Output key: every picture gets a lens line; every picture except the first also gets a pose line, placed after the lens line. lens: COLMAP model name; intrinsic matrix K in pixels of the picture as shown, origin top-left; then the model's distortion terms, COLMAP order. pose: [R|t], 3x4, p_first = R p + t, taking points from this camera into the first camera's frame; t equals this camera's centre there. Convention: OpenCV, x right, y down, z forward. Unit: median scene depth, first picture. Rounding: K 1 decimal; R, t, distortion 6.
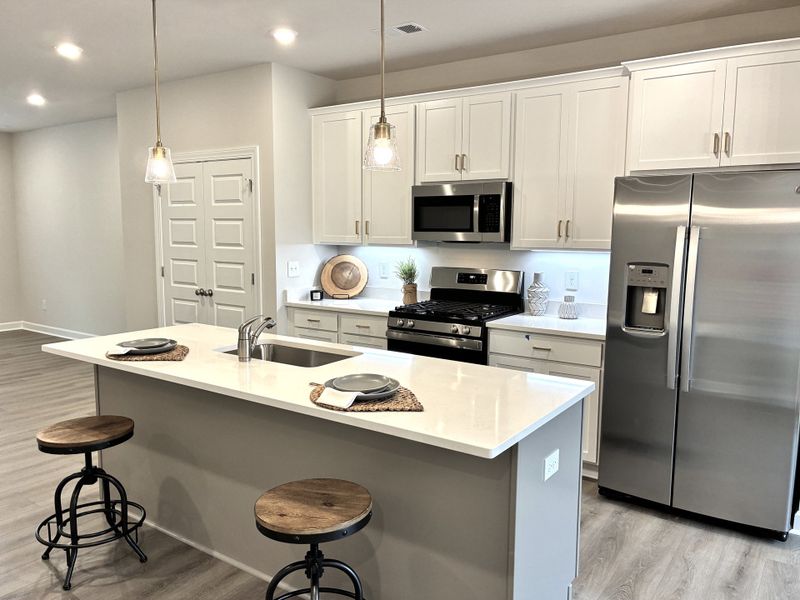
lens RADIAL K [[612.3, 0, 400.0], [0, 612.3, 300.0], [0, 0, 1]] dist [0.017332, -0.000622]
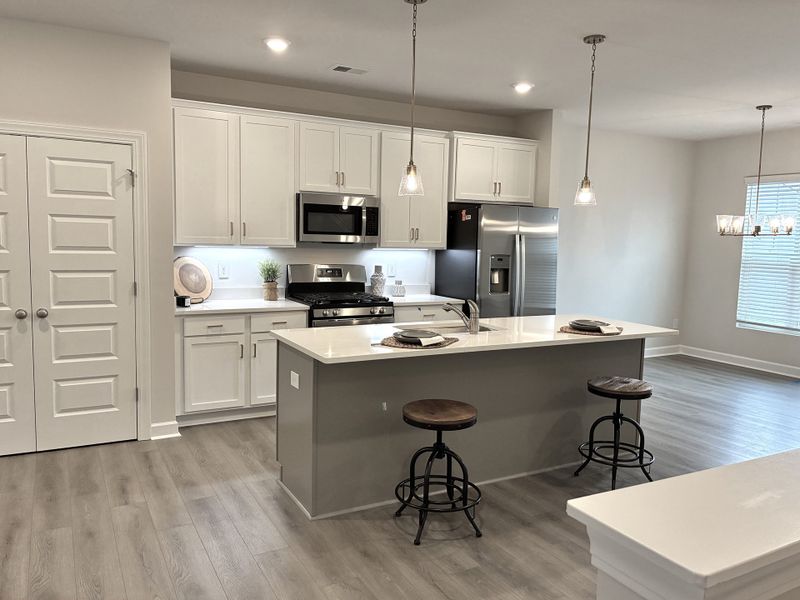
lens RADIAL K [[623.8, 0, 400.0], [0, 623.8, 300.0], [0, 0, 1]] dist [0.038609, -0.000795]
pose [[0.451497, -0.090237, 0.887698, -0.962041], [0.084308, 0.994736, 0.058237, -0.043418], [-0.888281, 0.048547, 0.456728, 0.321083]]
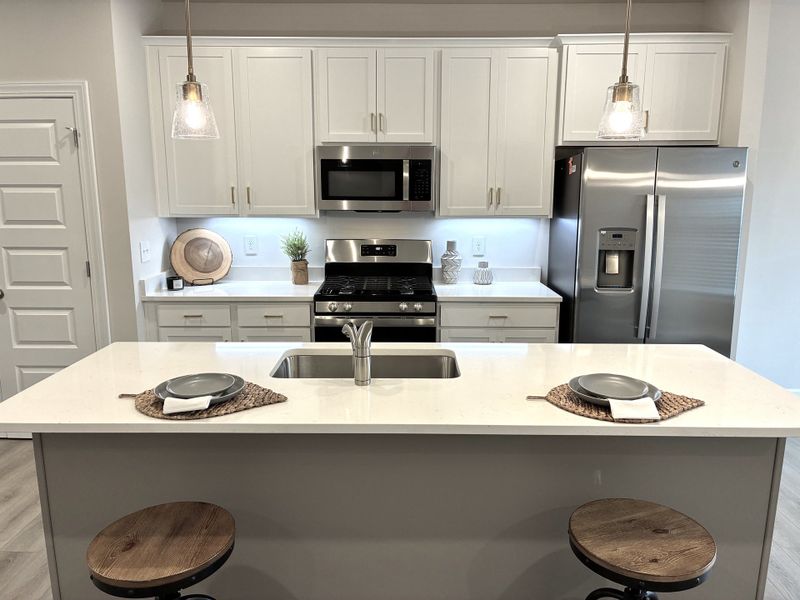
lens RADIAL K [[612.3, 0, 400.0], [0, 612.3, 300.0], [0, 0, 1]] dist [0.017332, -0.000622]
pose [[0.827299, -0.108664, 0.551153, -0.386576], [0.070193, 0.993420, 0.090498, -0.043106], [-0.557360, -0.036182, 0.829482, 0.220104]]
